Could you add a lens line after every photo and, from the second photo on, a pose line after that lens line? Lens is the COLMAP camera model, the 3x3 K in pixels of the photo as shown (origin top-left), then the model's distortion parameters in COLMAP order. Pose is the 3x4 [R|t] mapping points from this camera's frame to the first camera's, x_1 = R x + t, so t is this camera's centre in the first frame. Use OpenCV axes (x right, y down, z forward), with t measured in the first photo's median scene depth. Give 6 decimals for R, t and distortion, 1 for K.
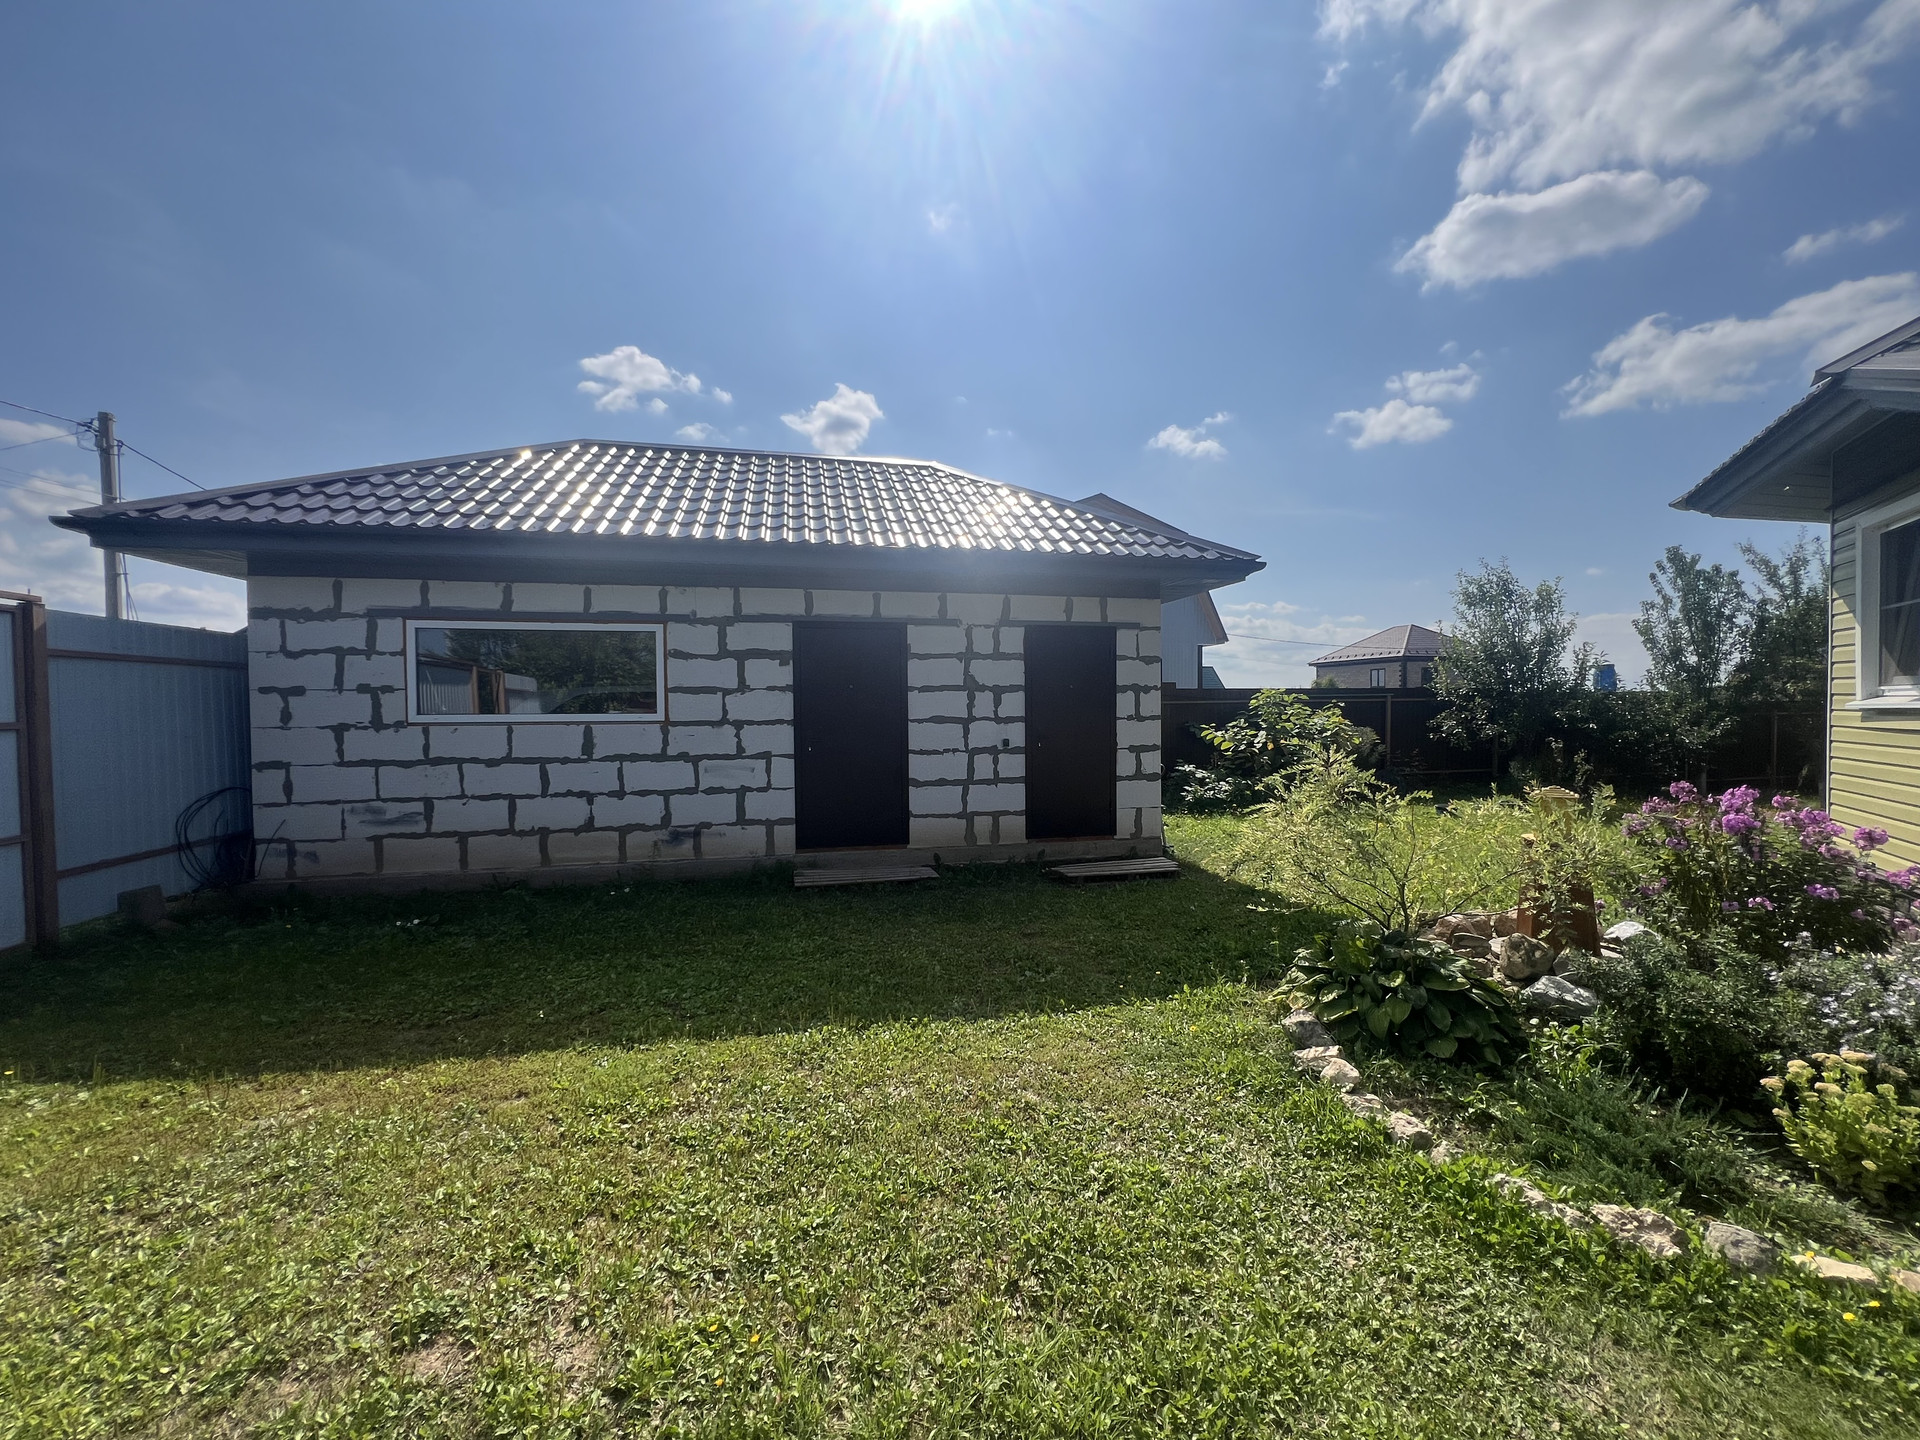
lens RADIAL K [[773.0, 0, 967.0], [0, 773.0, 718.6], [0, 0, 1]] dist [-0.001061, 0.000009]
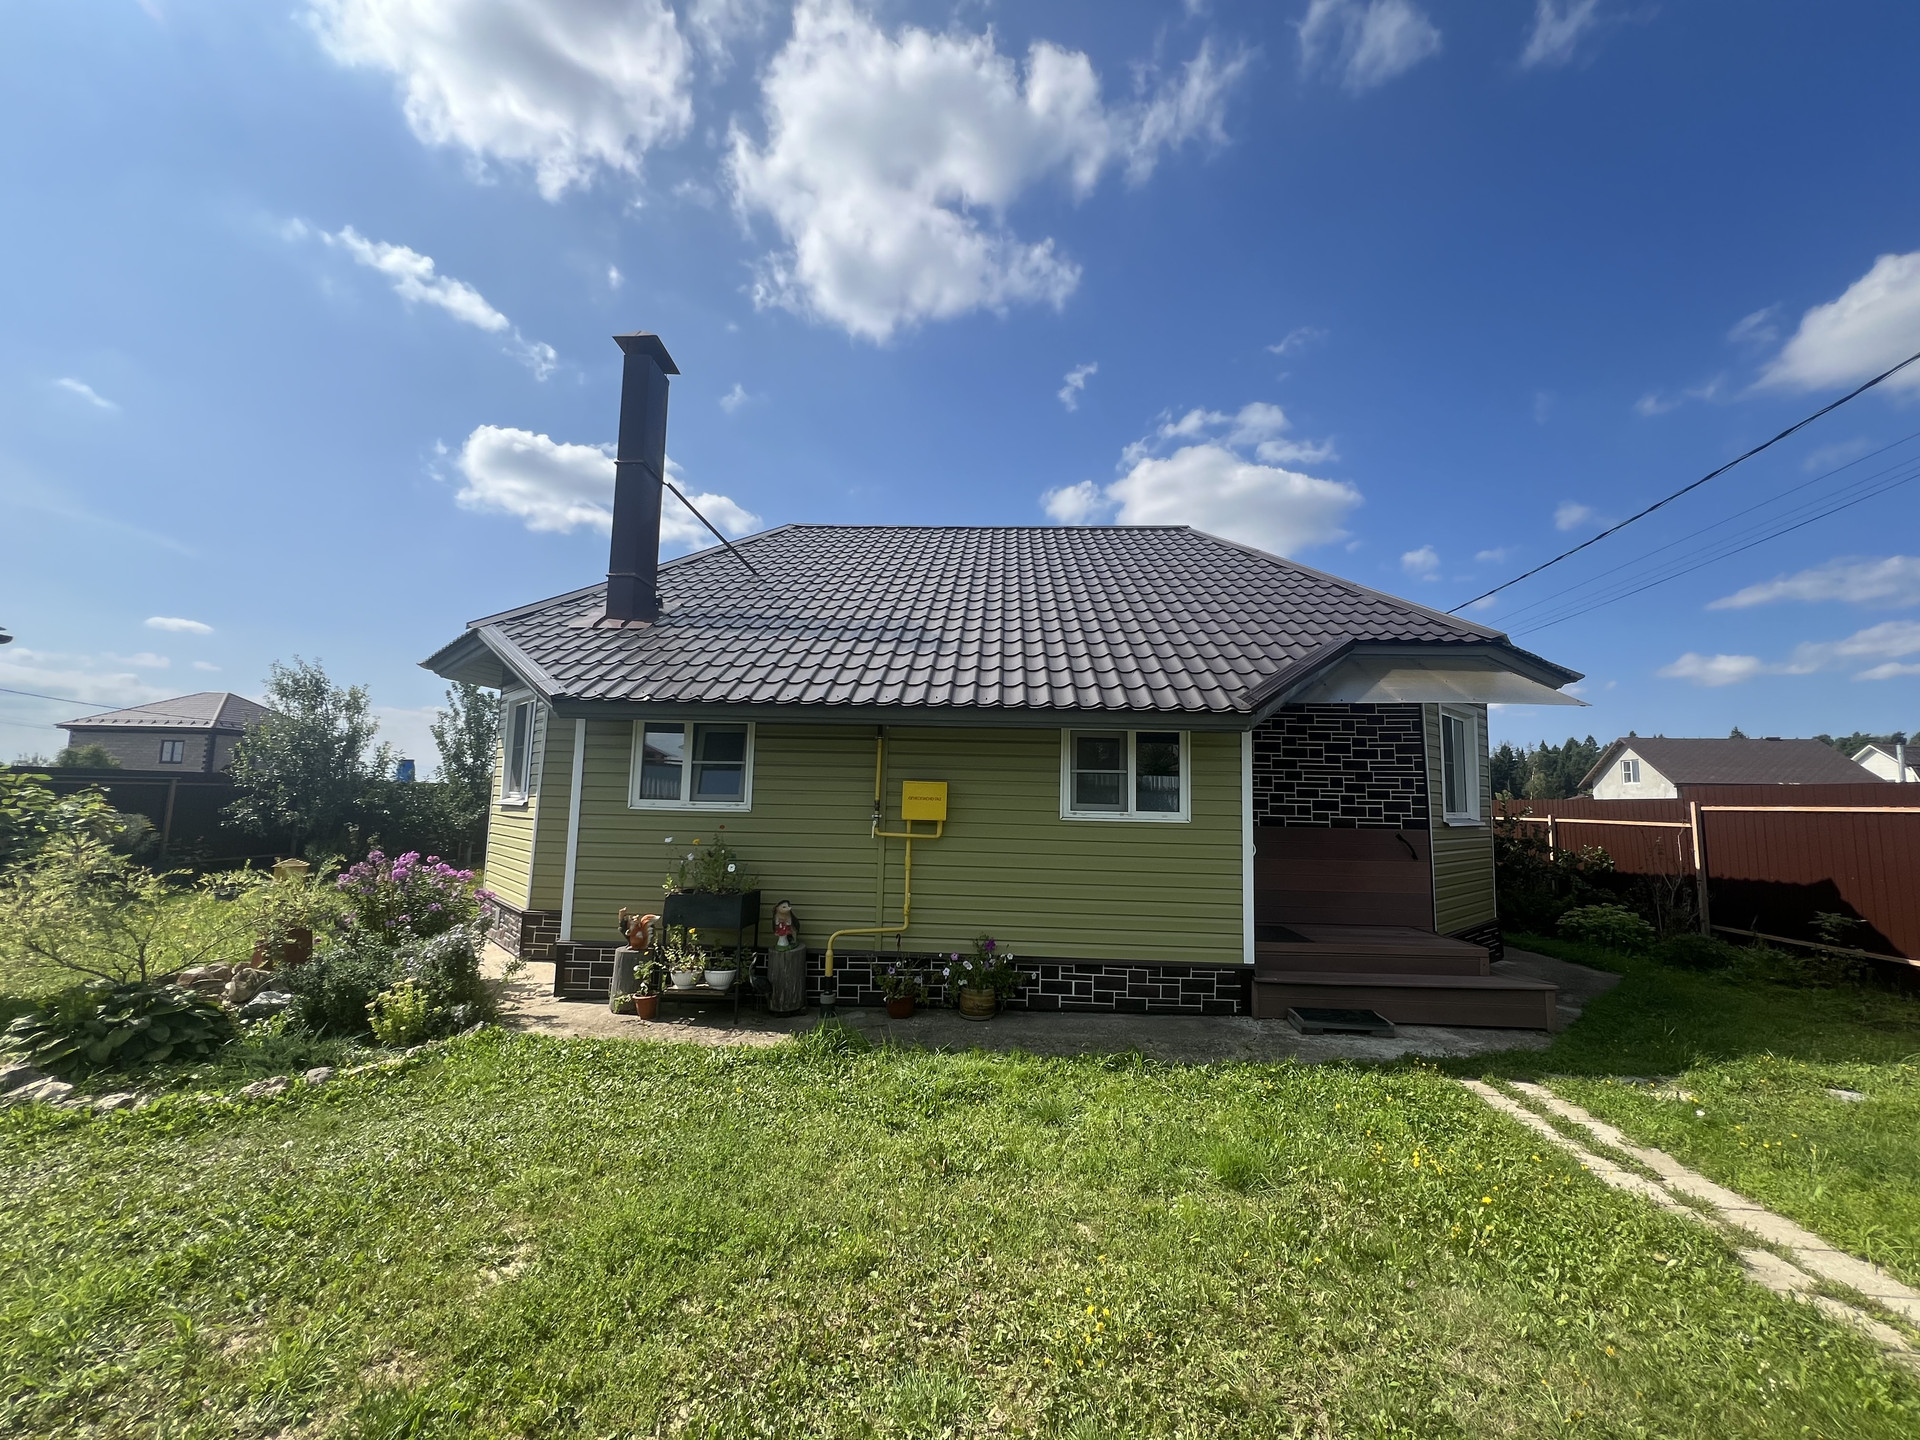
lens RADIAL K [[775.2, 0, 960.0], [0, 775.2, 720.0], [0, 0, 1]] dist [0.000735, 0.000333]
pose [[0.286115, 0.110664, 0.951783, -0.318973], [-0.010031, 0.993600, -0.112511, -0.021115], [-0.958143, 0.022644, 0.285394, -0.688962]]
